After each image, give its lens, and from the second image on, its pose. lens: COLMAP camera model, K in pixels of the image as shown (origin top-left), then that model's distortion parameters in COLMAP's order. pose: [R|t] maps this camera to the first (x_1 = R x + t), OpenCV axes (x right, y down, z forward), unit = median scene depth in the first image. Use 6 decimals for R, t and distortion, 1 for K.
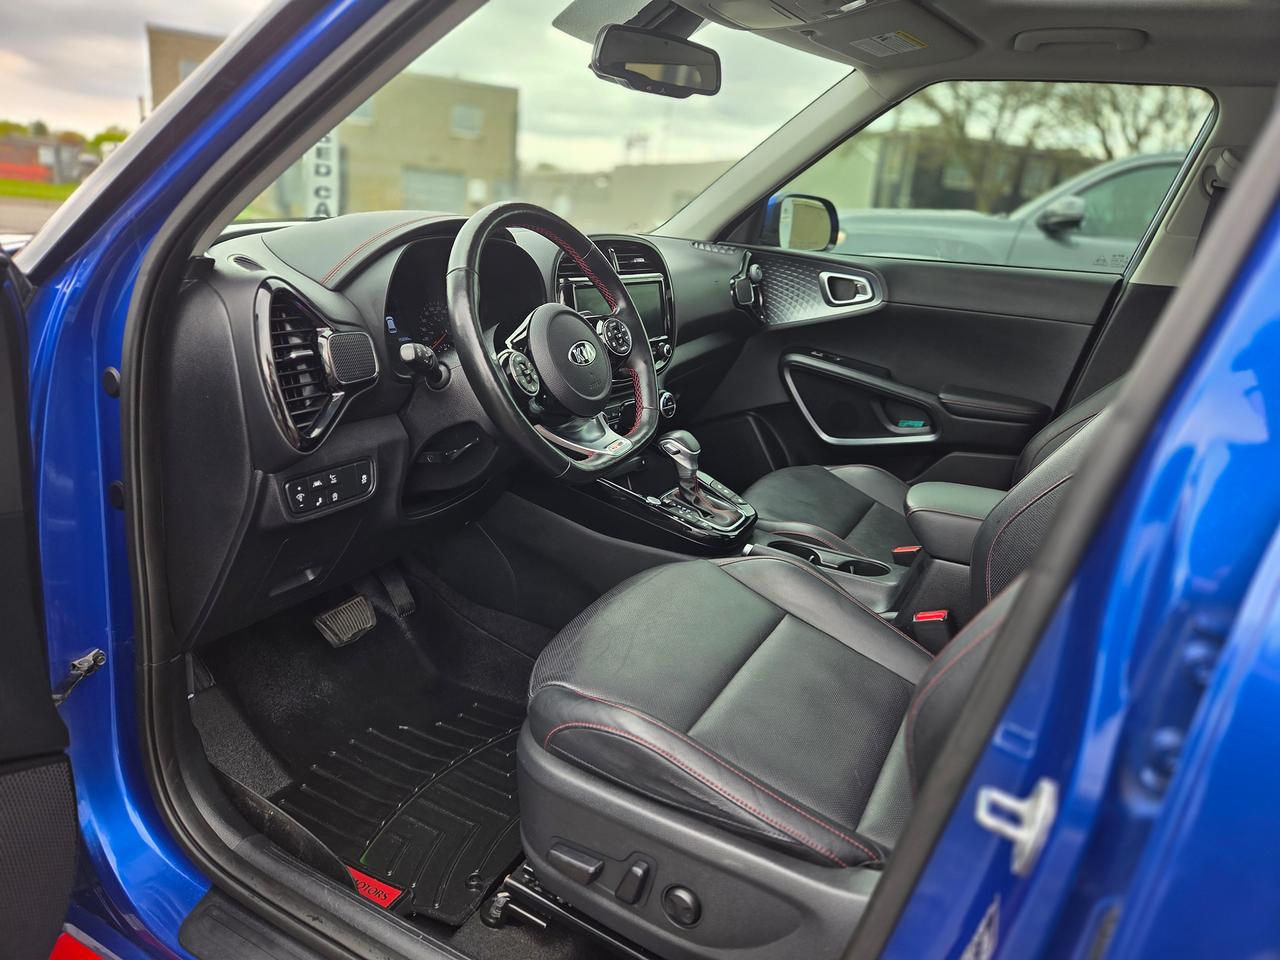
lens RADIAL K [[874.6, 0, 640.0], [0, 874.6, 480.0], [0, 0, 1]] dist [0.084196, -0.088248]
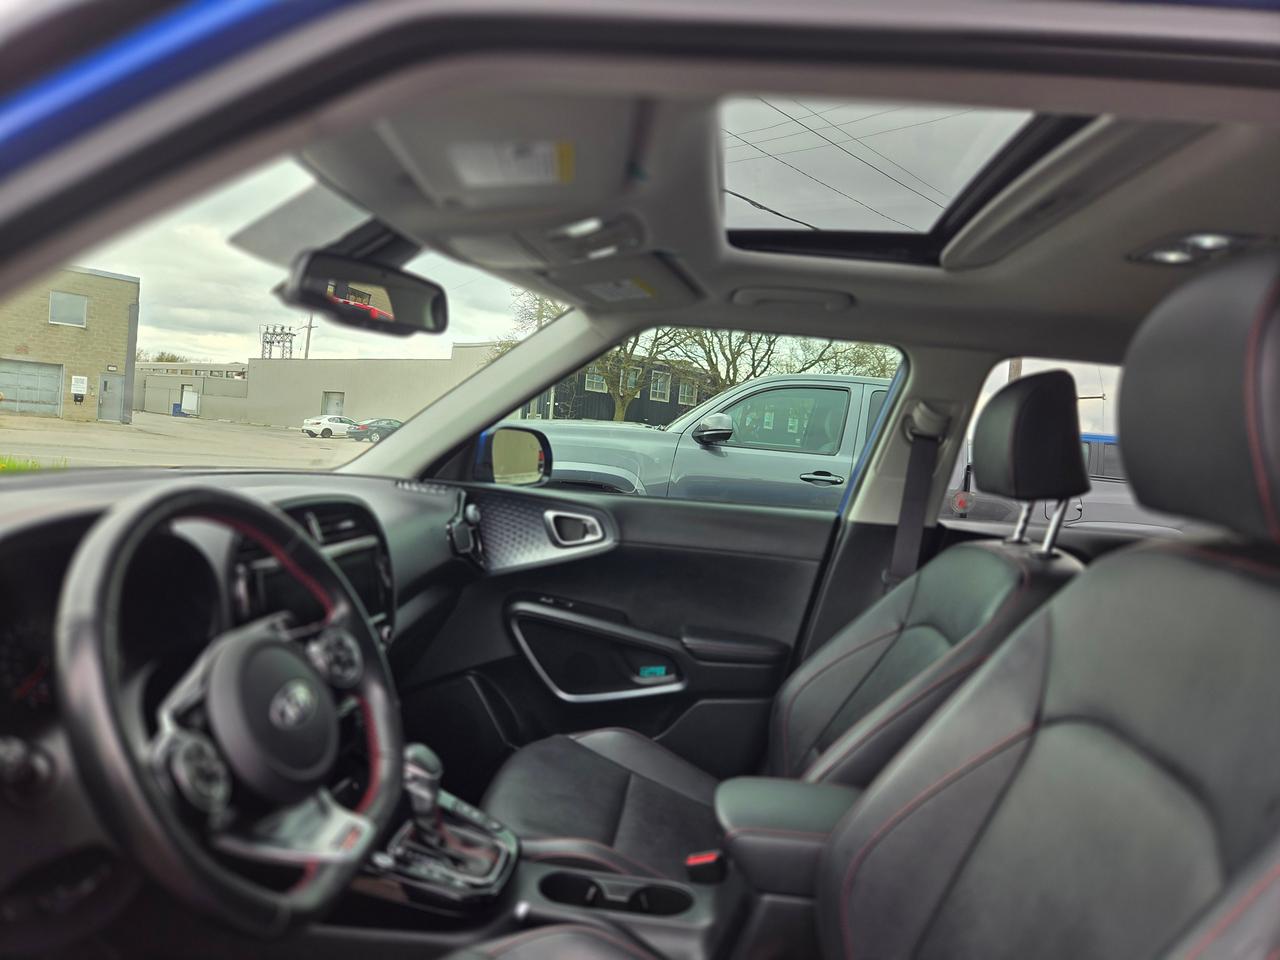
lens RADIAL K [[866.7, 0, 648.9], [0, 866.7, 478.4], [0, 0, 1]] dist [0.013550, -0.001781]
pose [[0.920720, -0.020858, 0.389666, -0.041249], [0.101966, 0.976737, -0.188646, -0.092581], [-0.376666, 0.213423, 0.901429, 0.160445]]
